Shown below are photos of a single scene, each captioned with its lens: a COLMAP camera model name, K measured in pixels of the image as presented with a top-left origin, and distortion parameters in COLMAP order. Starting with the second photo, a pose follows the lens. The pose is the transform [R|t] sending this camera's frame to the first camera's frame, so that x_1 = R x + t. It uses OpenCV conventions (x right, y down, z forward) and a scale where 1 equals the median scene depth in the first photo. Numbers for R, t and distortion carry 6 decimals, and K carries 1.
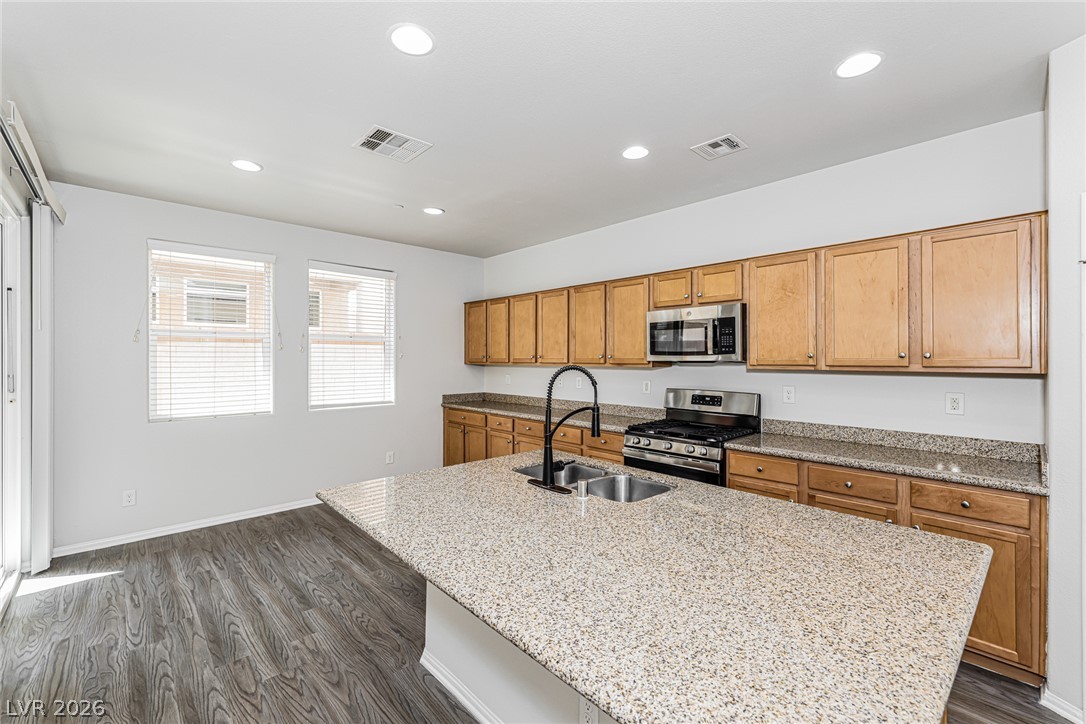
lens RADIAL K [[463.0, 0, 559.3], [0, 463.0, 359.2], [0, 0, 1]] dist [-0.000349, -0.000002]
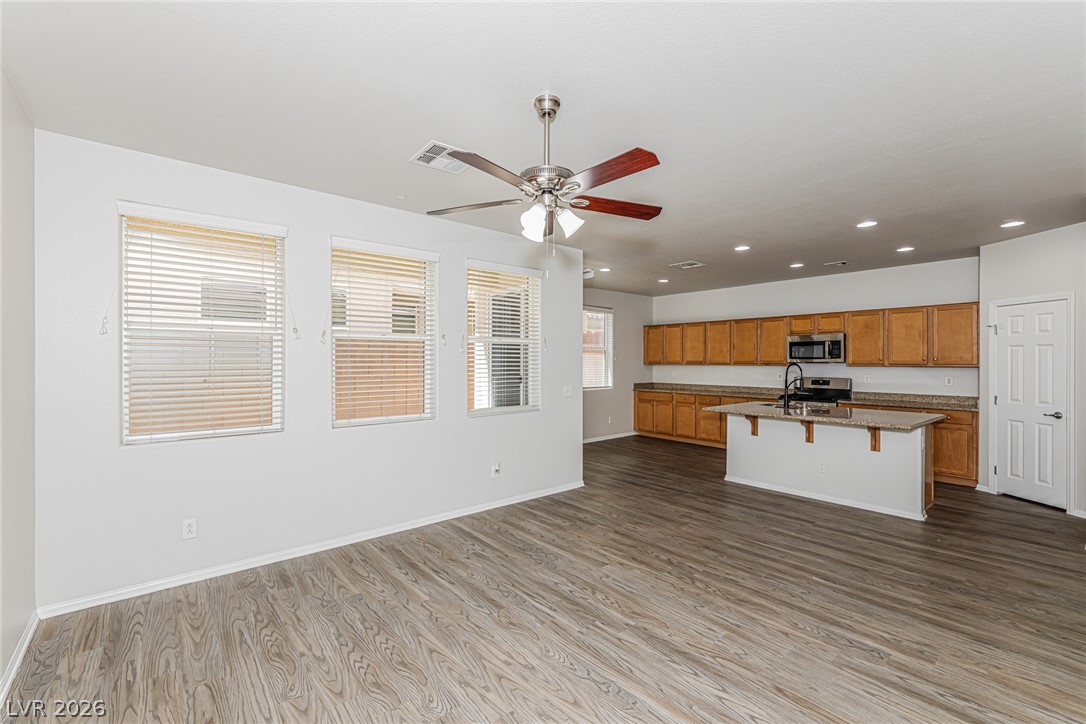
lens RADIAL K [[463.0, 0, 557.5], [0, 463.0, 365.8], [0, 0, 1]] dist [-0.000349, -0.000002]
pose [[0.998673, 0.001933, -0.051454, -0.773161], [-0.001585, 0.999976, 0.006803, 0.009174], [0.051466, -0.006712, 0.998652, -1.121355]]
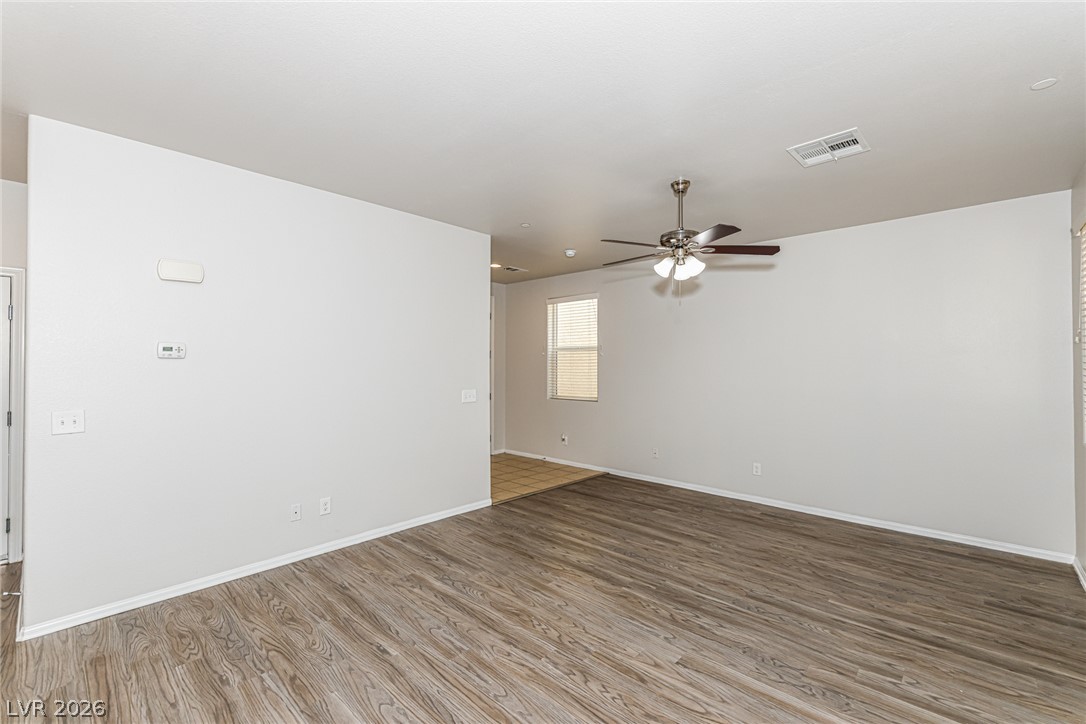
lens RADIAL K [[463.0, 0, 556.3], [0, 463.0, 357.1], [0, 0, 1]] dist [-0.000349, -0.000002]
pose [[-0.997747, -0.003720, -0.066986, -0.477646], [-0.003203, 0.999964, -0.007811, 0.004123], [0.067013, -0.007578, -0.997723, 0.642286]]
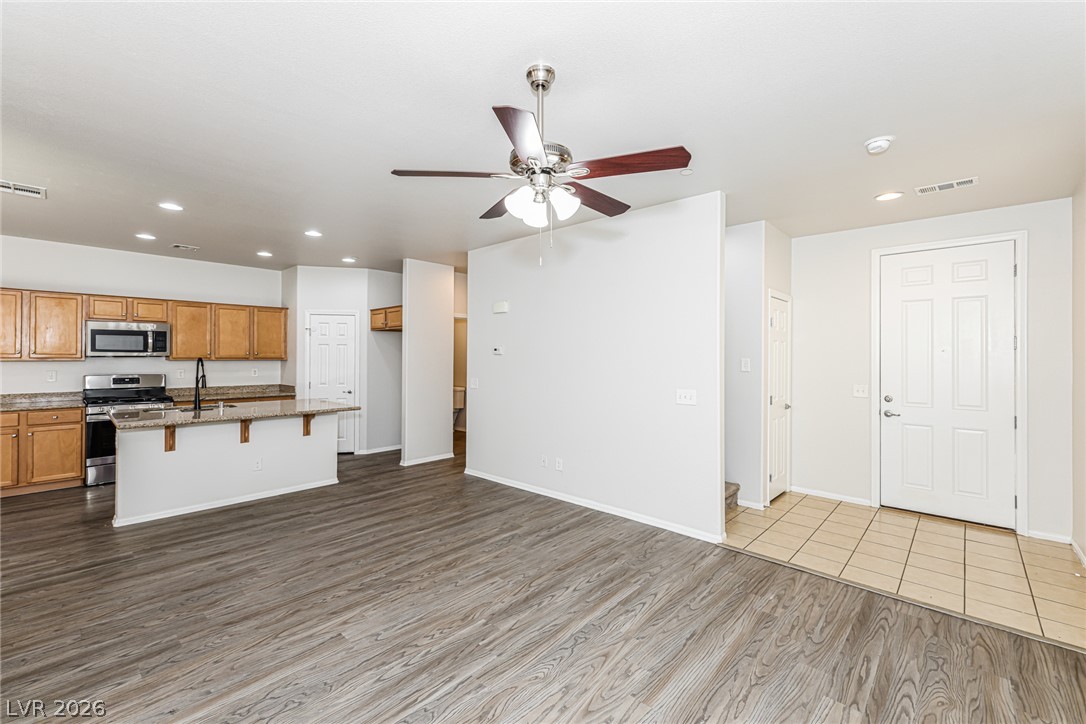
lens RADIAL K [[463.0, 0, 520.2], [0, 463.0, 363.4], [0, 0, 1]] dist [-0.000349, -0.000002]
pose [[-0.033610, -0.016716, 0.999295, -1.492110], [0.000690, 0.999860, 0.016748, 0.002739], [-0.999435, 0.001253, -0.033594, -0.338000]]
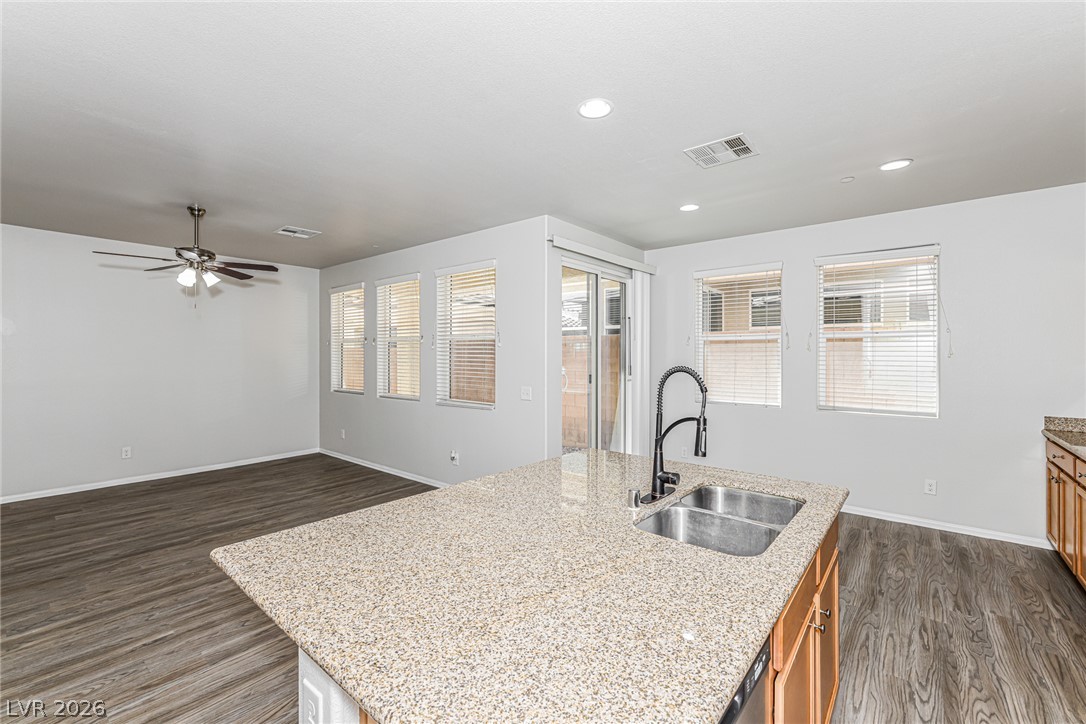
lens RADIAL K [[463.0, 0, 521.6], [0, 463.0, 353.4], [0, 0, 1]] dist [-0.000349, -0.000002]
pose [[0.096738, -0.001430, -0.995309, 0.557086], [-0.009609, 0.999951, -0.002371, -0.004443], [0.995264, 0.009793, 0.096719, 0.397671]]
